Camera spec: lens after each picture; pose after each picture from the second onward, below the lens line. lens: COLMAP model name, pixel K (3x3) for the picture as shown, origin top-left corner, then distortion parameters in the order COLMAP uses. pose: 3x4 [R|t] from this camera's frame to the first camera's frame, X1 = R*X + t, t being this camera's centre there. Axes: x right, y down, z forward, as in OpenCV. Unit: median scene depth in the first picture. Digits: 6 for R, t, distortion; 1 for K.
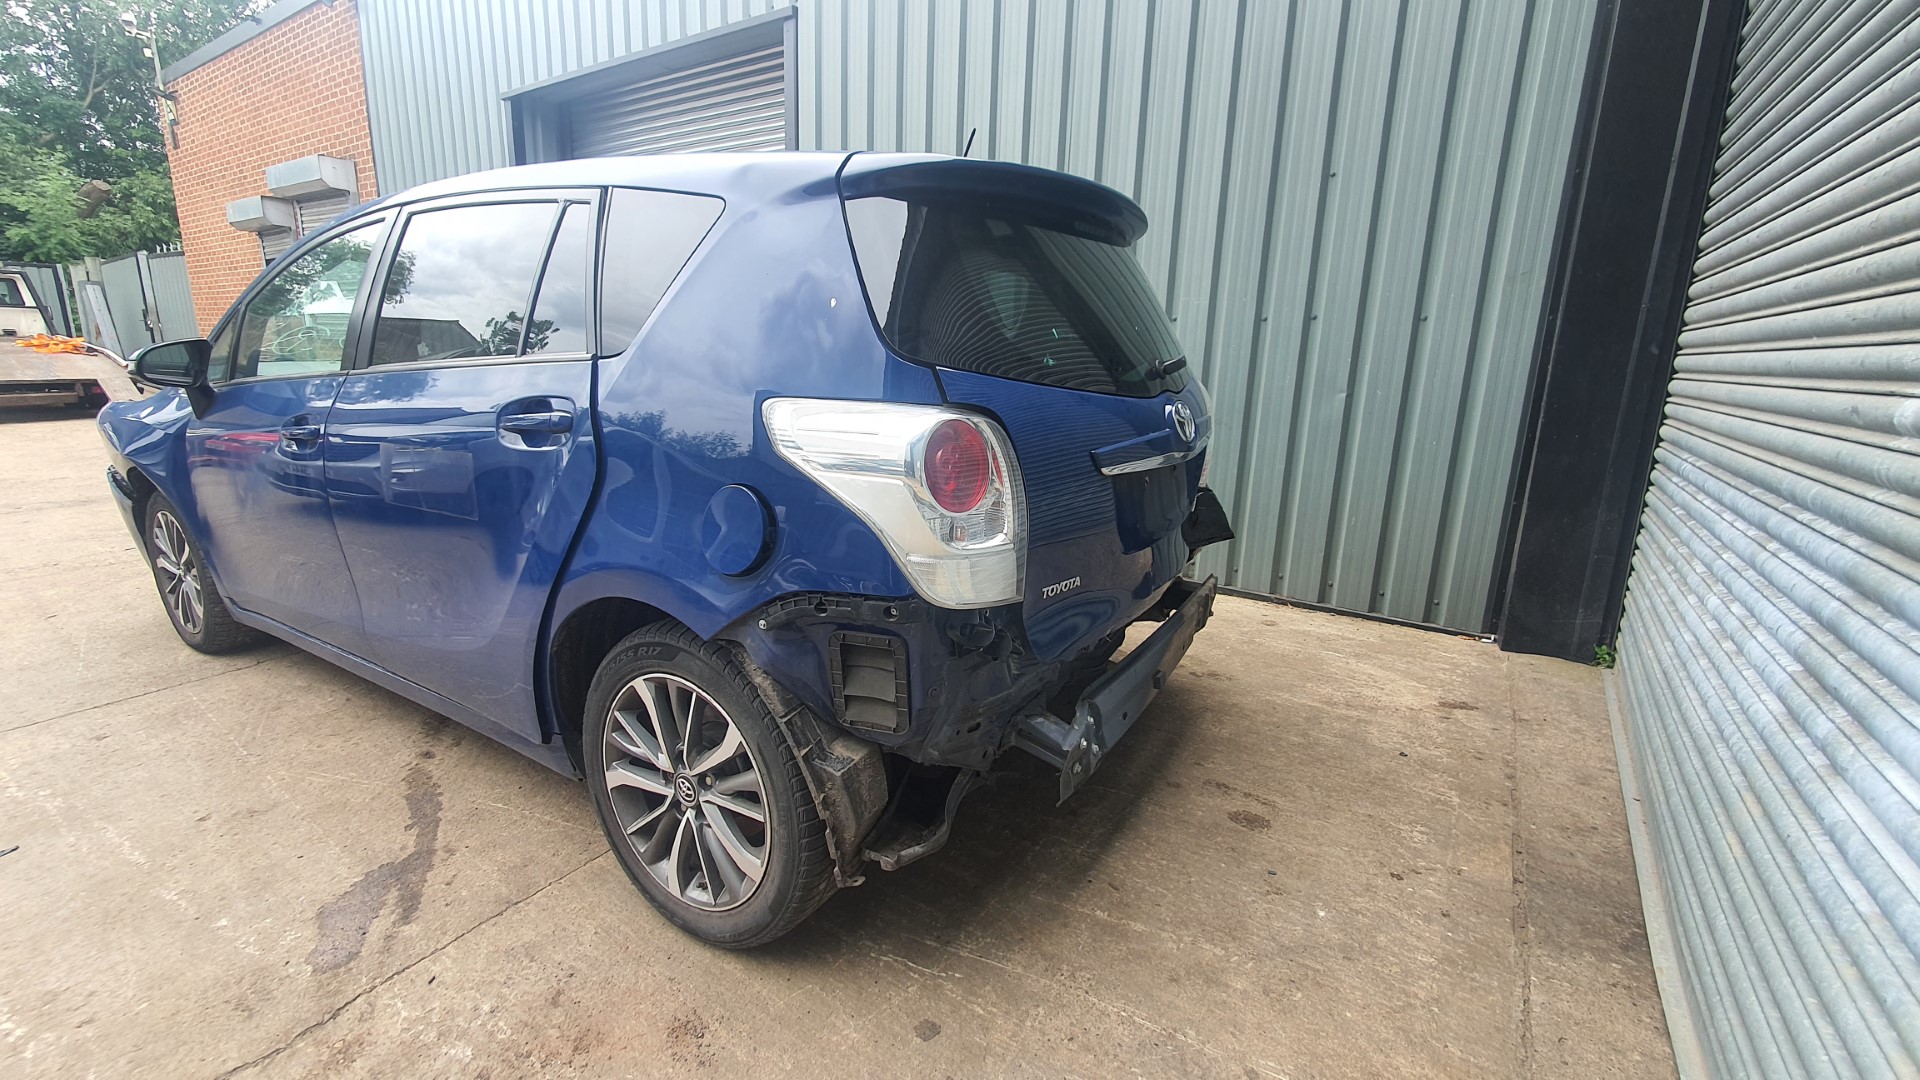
lens RADIAL K [[755.3, 0, 948.9], [0, 755.3, 510.8], [0, 0, 1]] dist [0.010423, -0.003839]
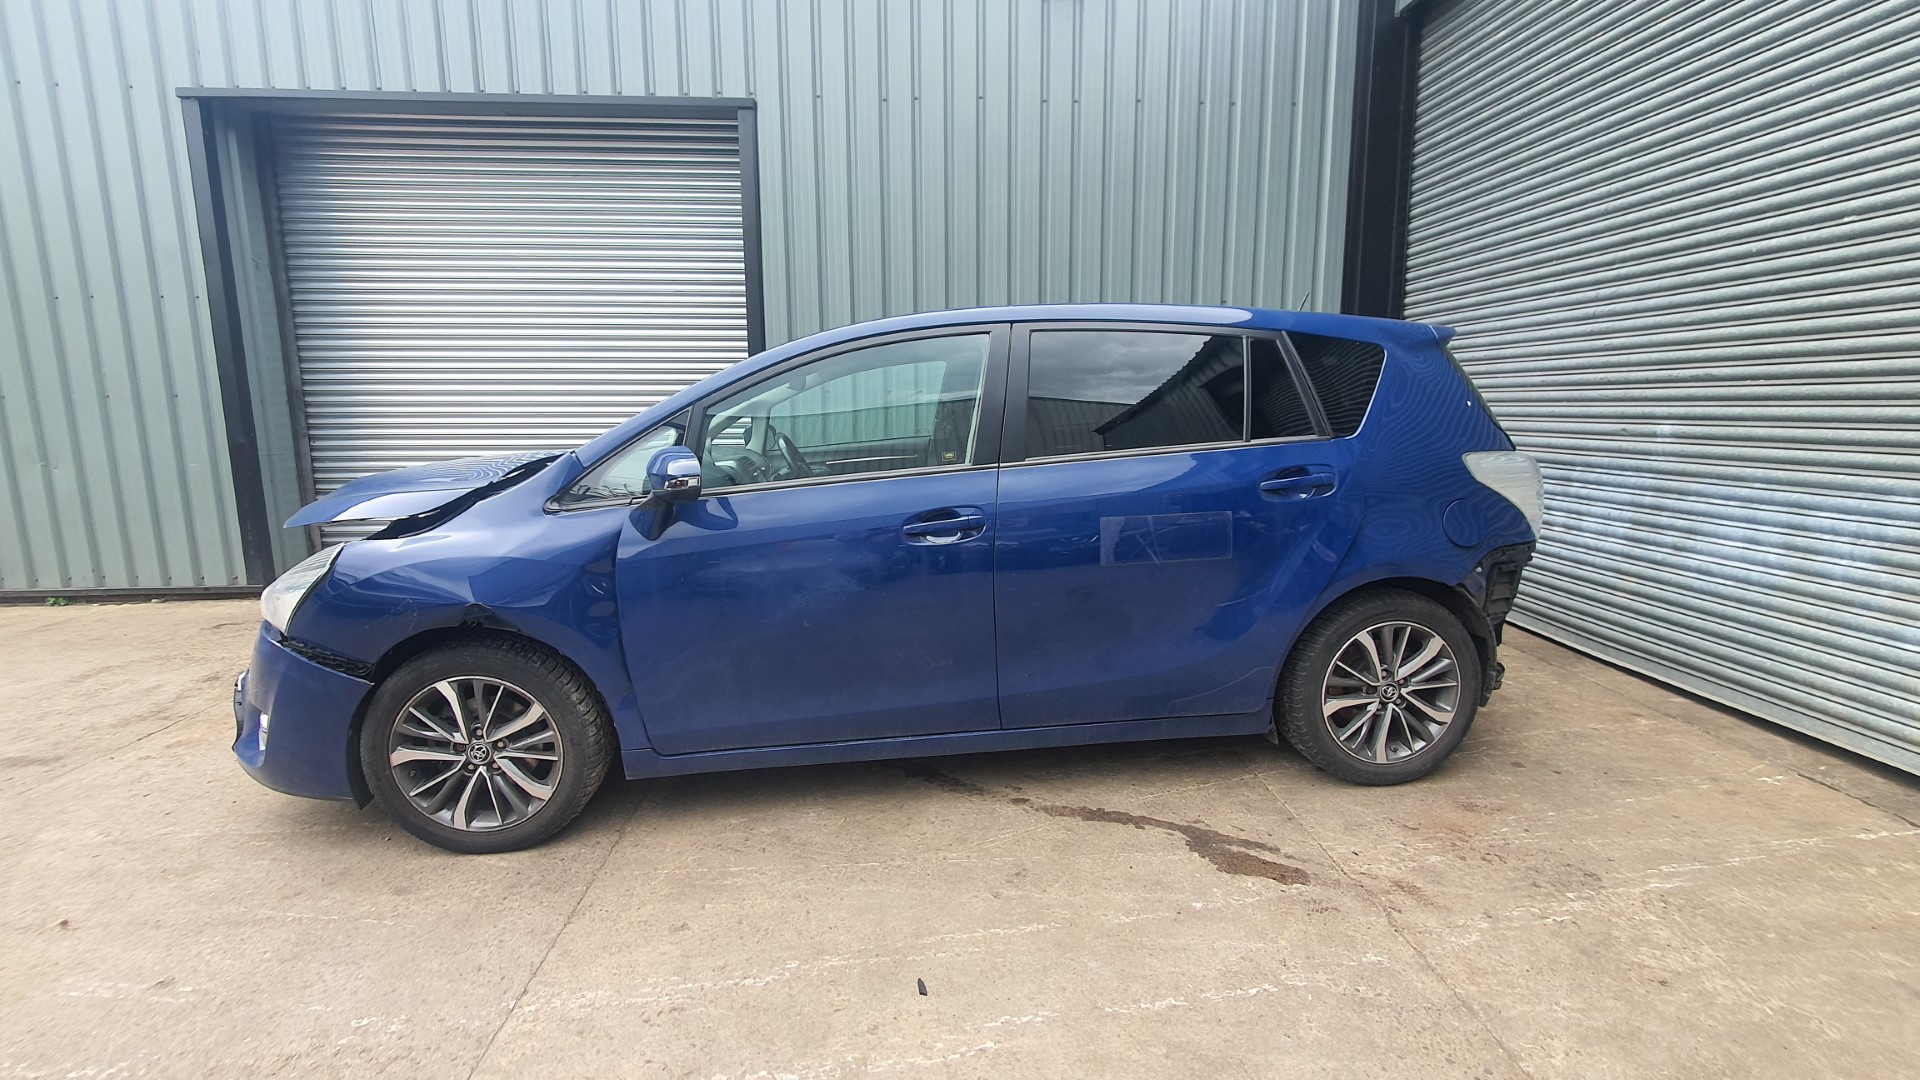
lens RADIAL K [[755.3, 0, 948.9], [0, 755.3, 510.8], [0, 0, 1]] dist [0.010423, -0.003839]
pose [[0.797072, -0.113320, 0.593156, -1.621403], [0.151112, 0.988414, -0.014230, -0.114980], [-0.584672, 0.100975, 0.804962, 0.148136]]
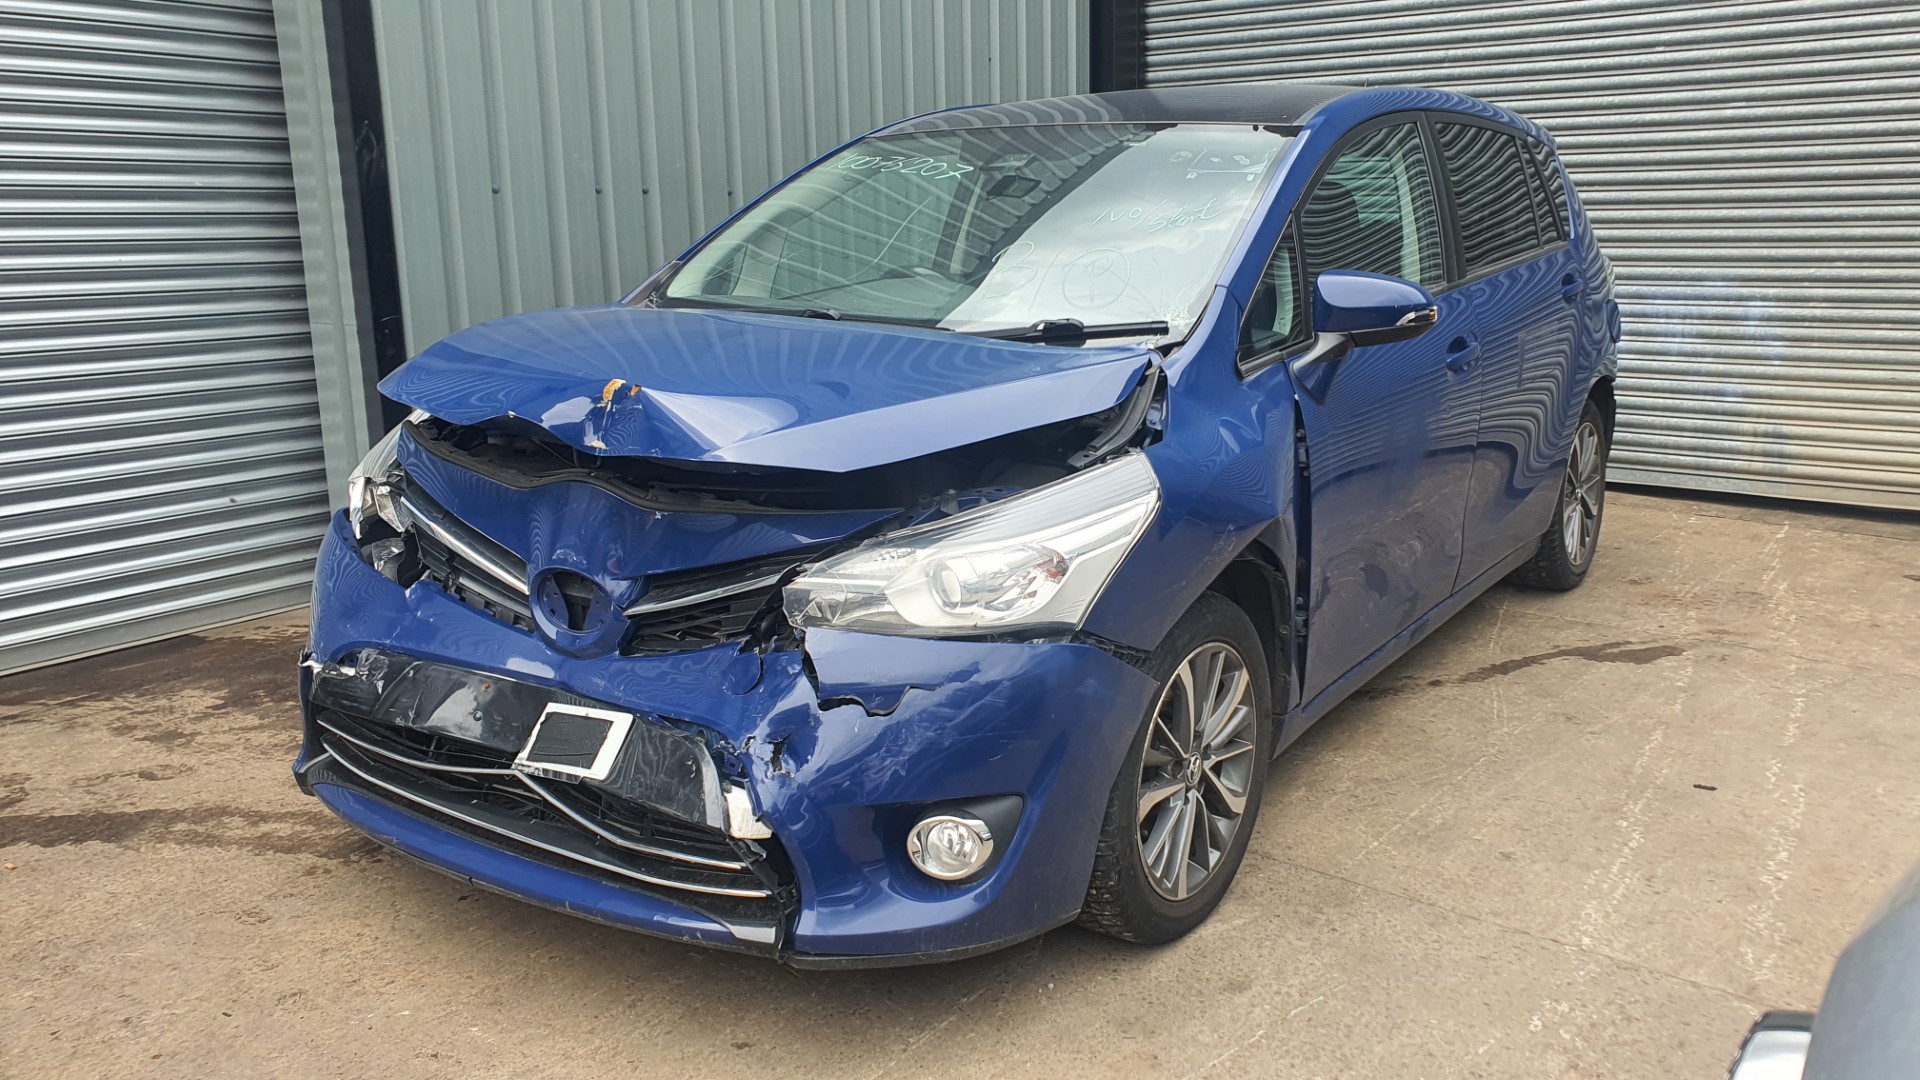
lens RADIAL K [[1495.4, 0, 1009.7], [0, 1495.4, 536.8], [0, 0, 1]] dist [0.040579, 0.001064]
pose [[0.039309, -0.233281, 0.971615, -2.885105], [0.218307, 0.950881, 0.219471, -0.430837], [-0.975088, 0.203483, 0.088305, 1.539936]]
